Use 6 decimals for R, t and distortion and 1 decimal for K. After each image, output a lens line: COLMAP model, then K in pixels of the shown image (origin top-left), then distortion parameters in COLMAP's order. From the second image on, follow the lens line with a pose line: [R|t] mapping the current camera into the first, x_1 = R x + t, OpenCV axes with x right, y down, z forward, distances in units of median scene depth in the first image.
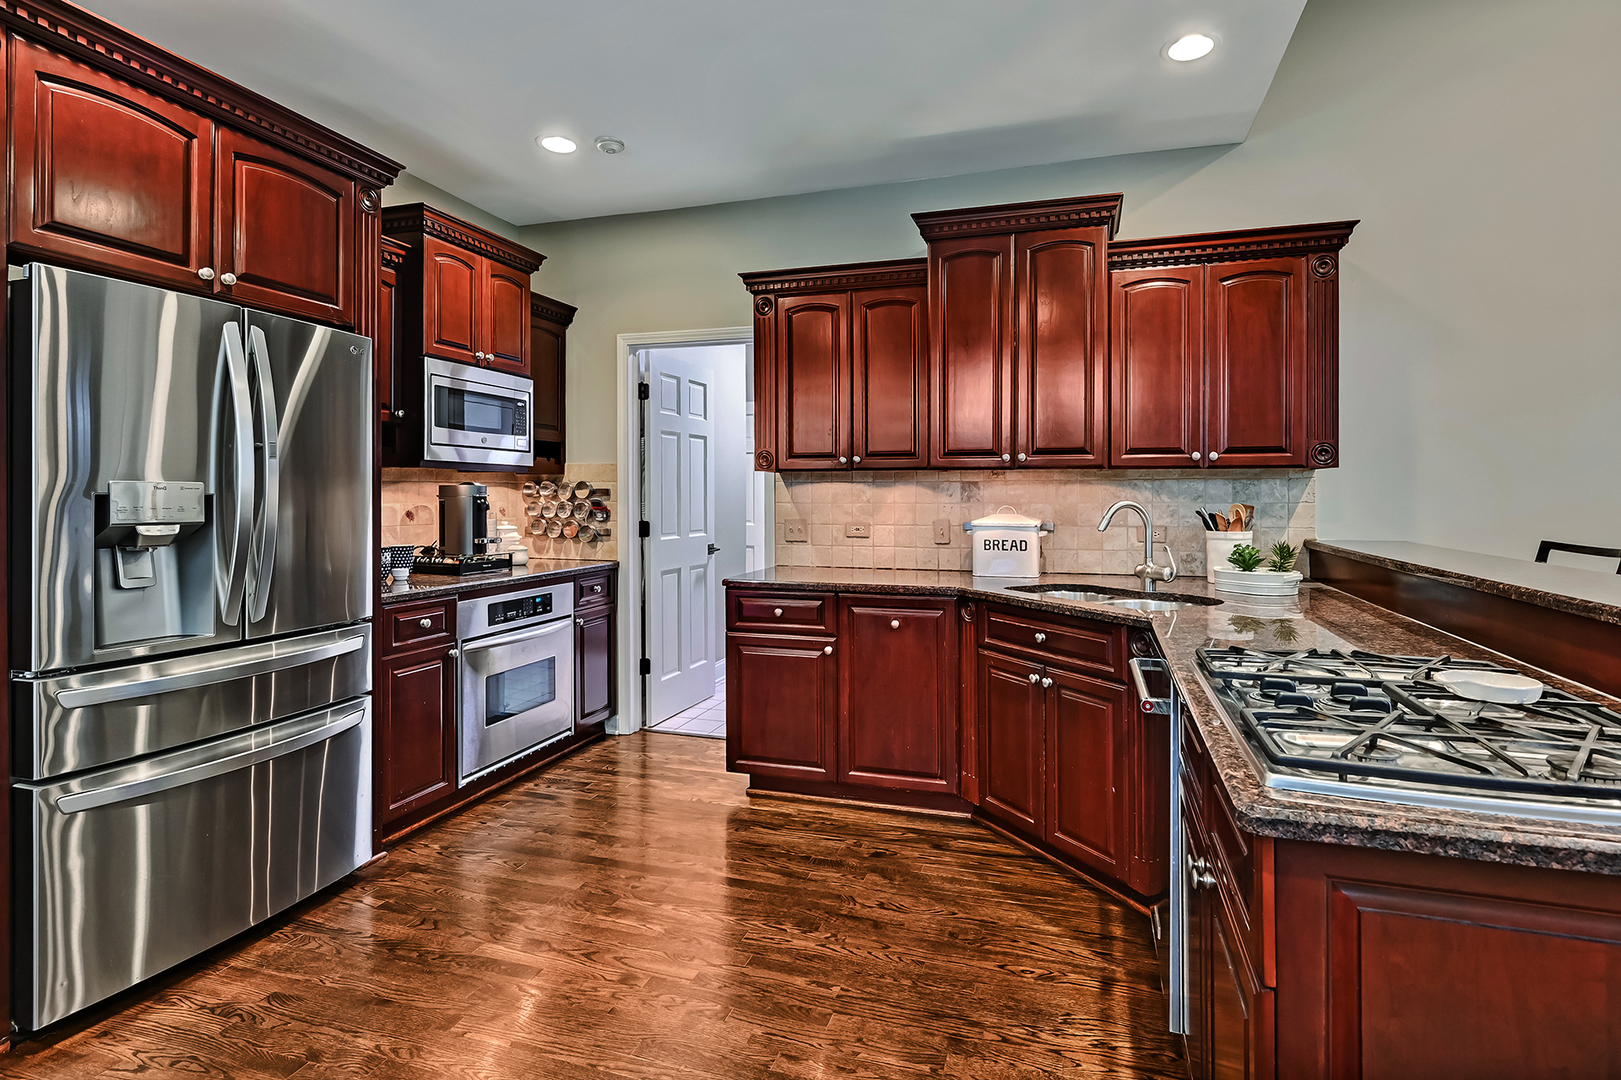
lens RADIAL K [[813.6, 0, 833.9], [0, 813.6, 491.1], [0, 0, 1]] dist [0.000309, 0.000220]
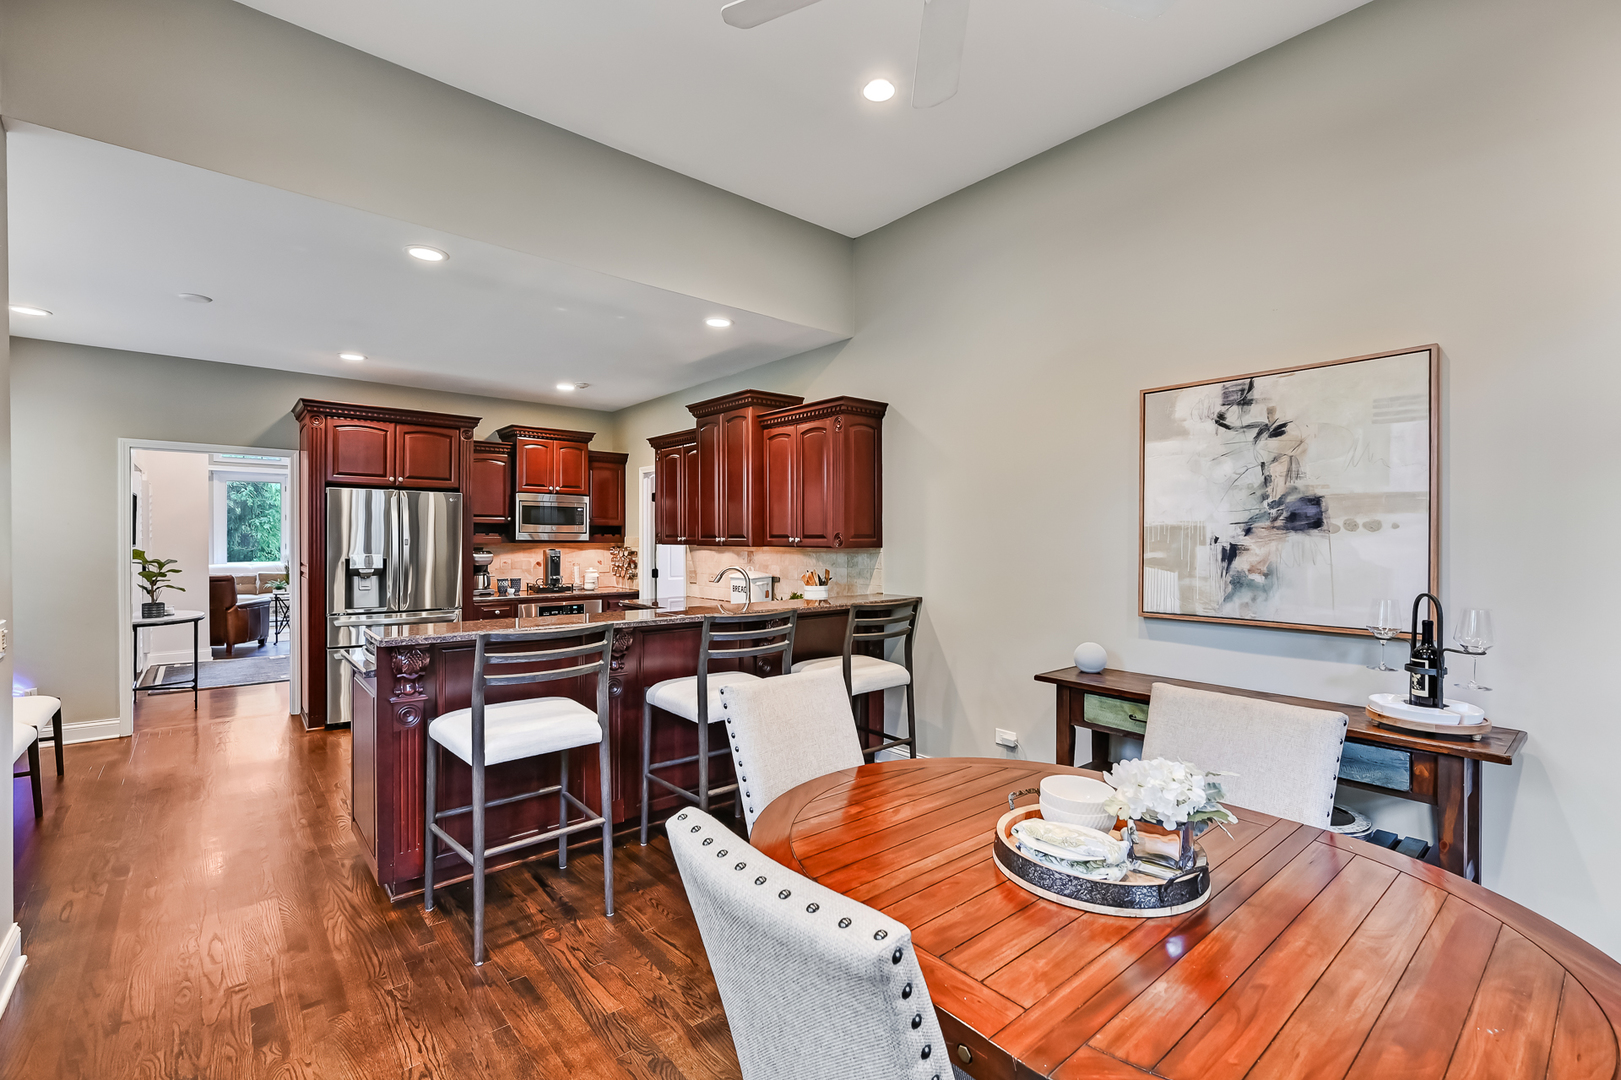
lens RADIAL K [[709.9, 0, 806.9], [0, 709.9, 541.7], [0, 0, 1]] dist [-0.000456, -0.000011]
pose [[0.846514, 0.004714, -0.532345, 1.132592], [0.000292, 0.999957, 0.009318, -0.048122], [0.532366, -0.008043, 0.846476, -0.200986]]
